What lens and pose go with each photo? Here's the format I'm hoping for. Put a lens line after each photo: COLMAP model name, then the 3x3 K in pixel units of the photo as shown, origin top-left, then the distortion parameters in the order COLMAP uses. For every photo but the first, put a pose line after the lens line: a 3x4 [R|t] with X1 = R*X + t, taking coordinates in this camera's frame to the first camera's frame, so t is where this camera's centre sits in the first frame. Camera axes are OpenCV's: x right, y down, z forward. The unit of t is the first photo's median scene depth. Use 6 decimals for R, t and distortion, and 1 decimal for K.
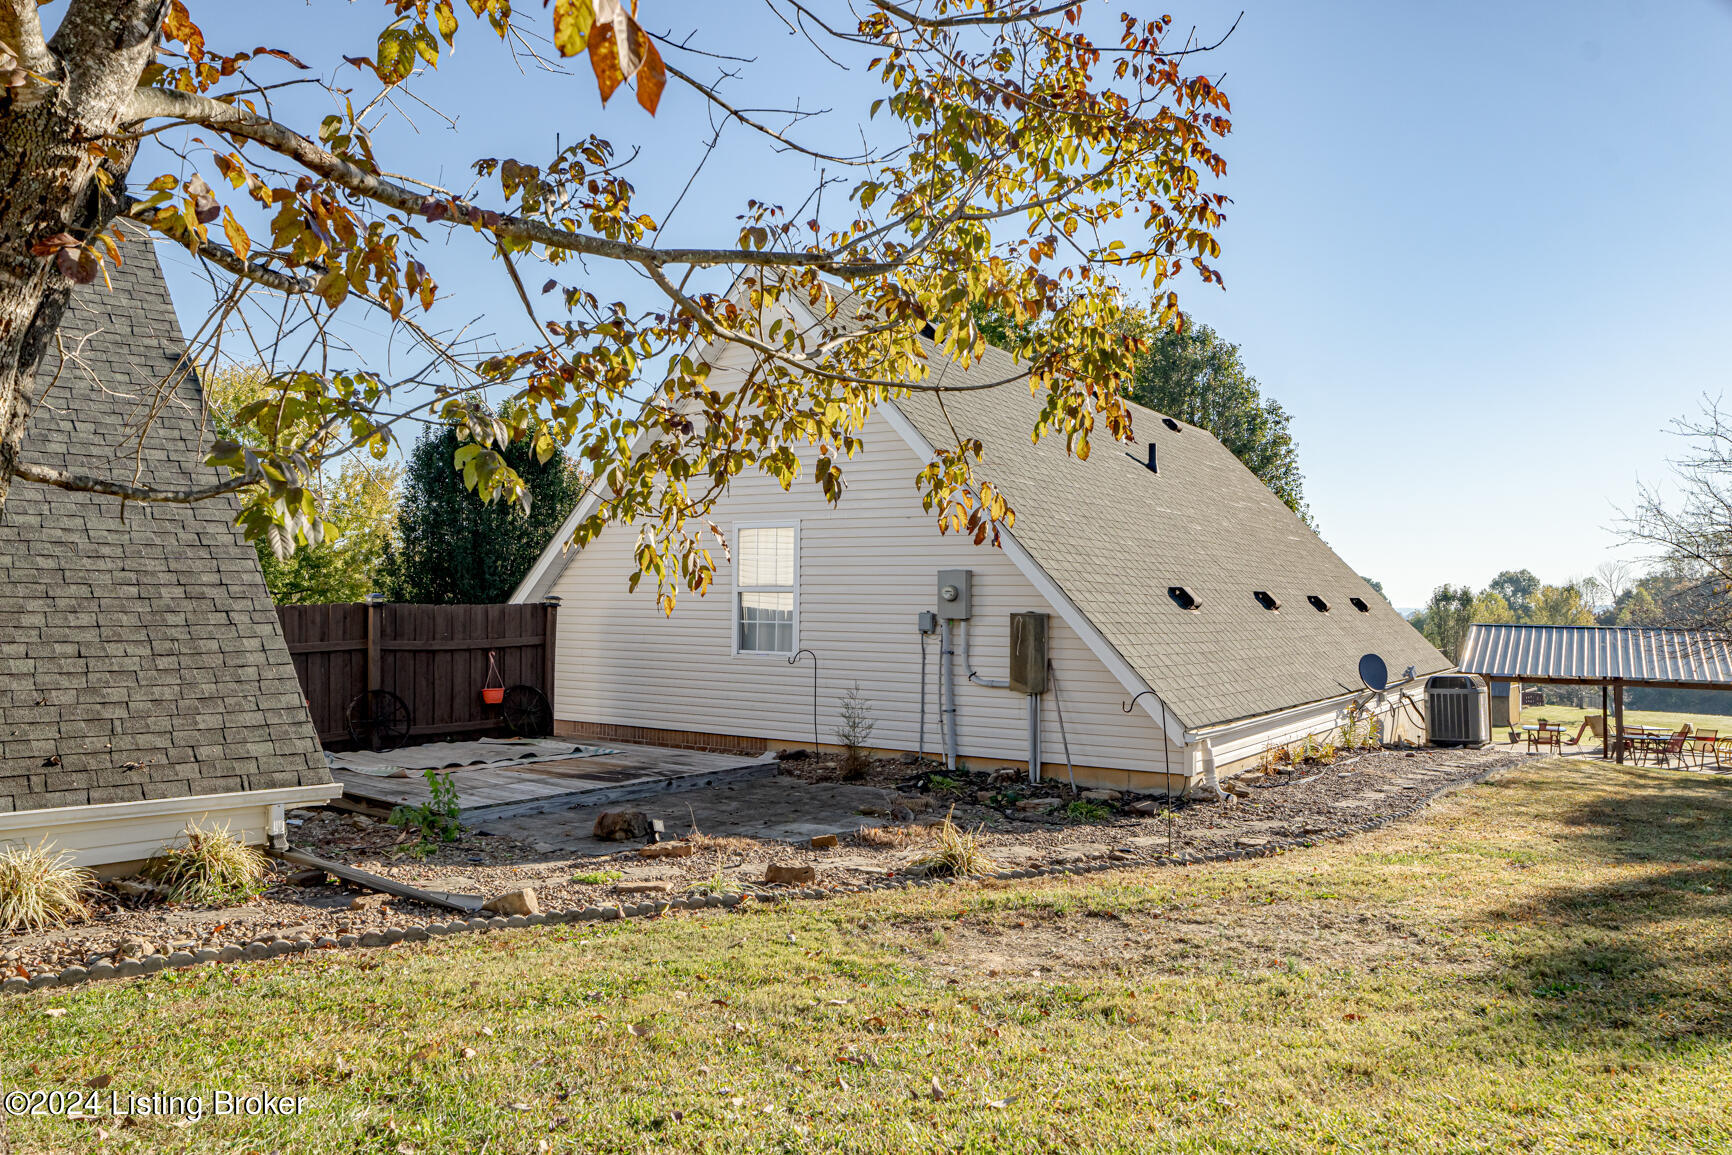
lens RADIAL K [[1339.4, 0, 866.0], [0, 1339.4, 577.5], [0, 0, 1]] dist [-0.001539, 0.000945]
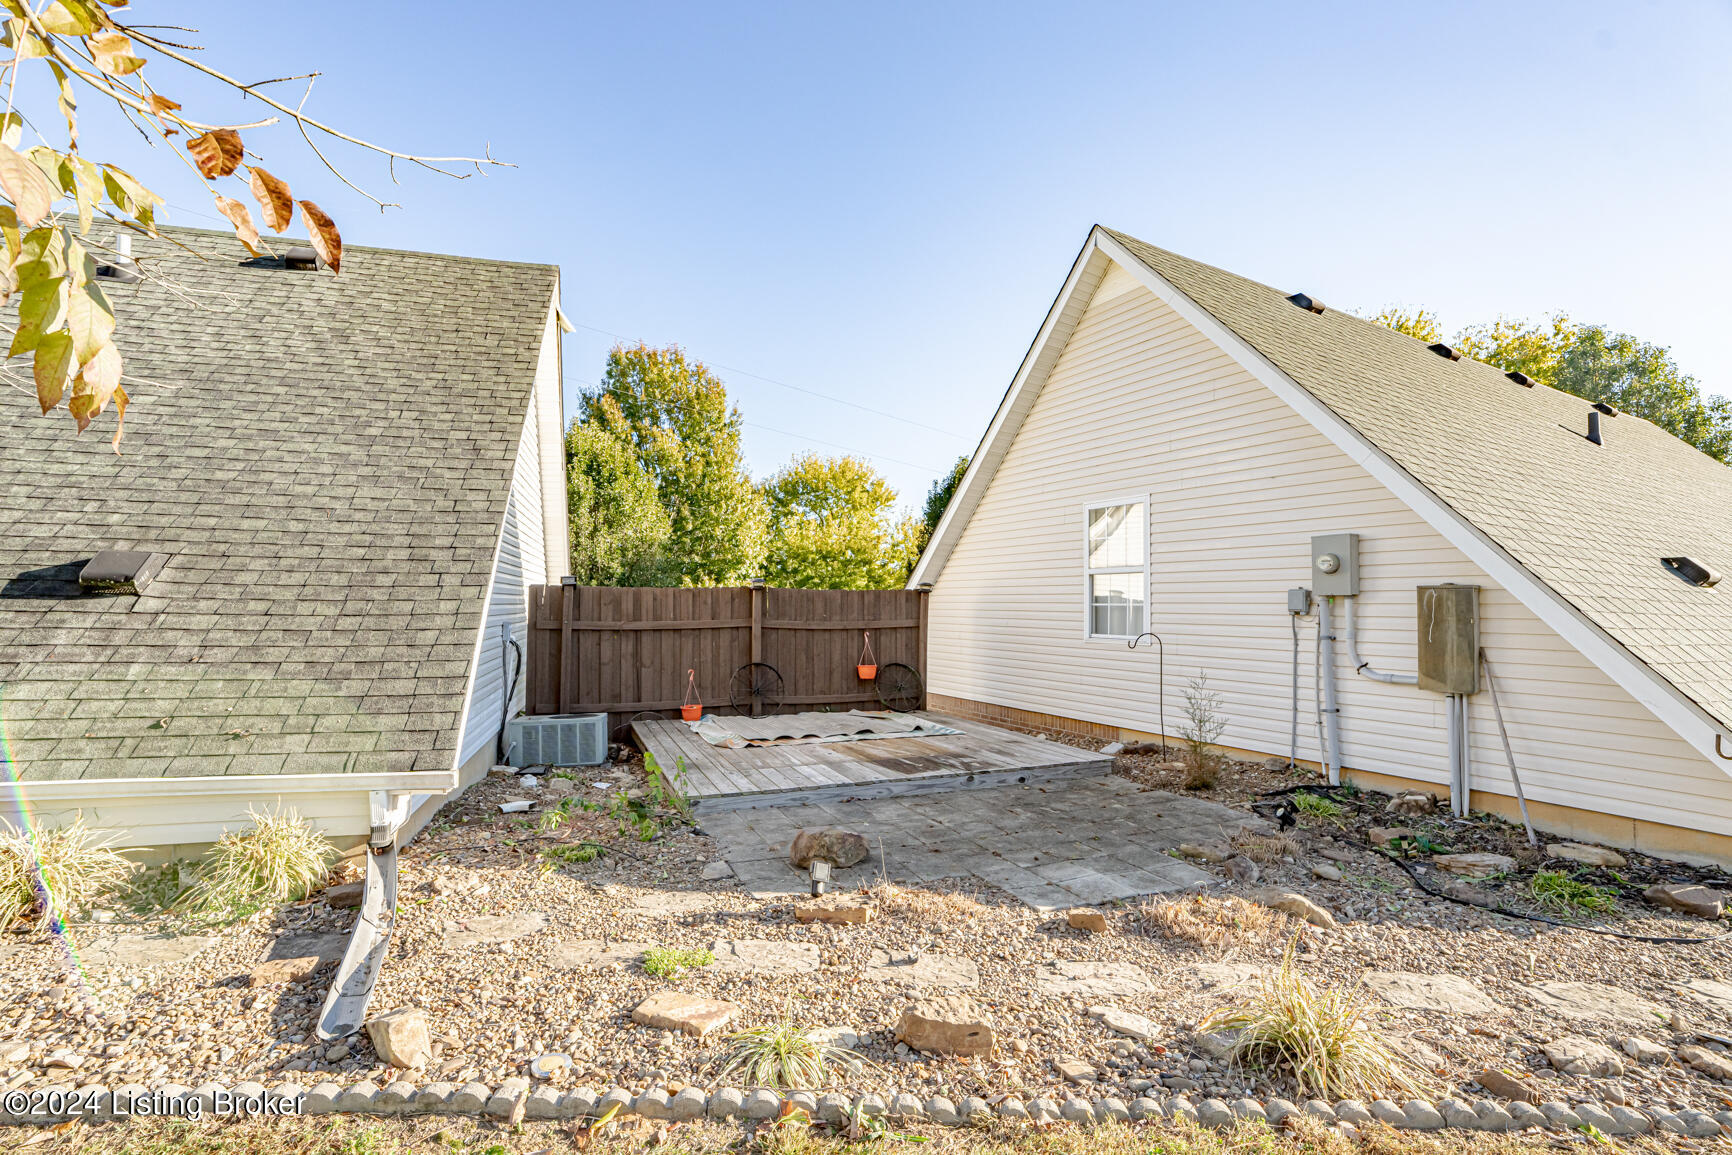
lens RADIAL K [[799.4, 0, 866.0], [0, 799.4, 577.5], [0, 0, 1]] dist [-0.070099, 0.026883]
pose [[0.877100, -0.017918, -0.479973, 0.044318], [0.004594, 0.999571, -0.028921, 0.032224], [0.480285, 0.023162, 0.876806, 0.456688]]
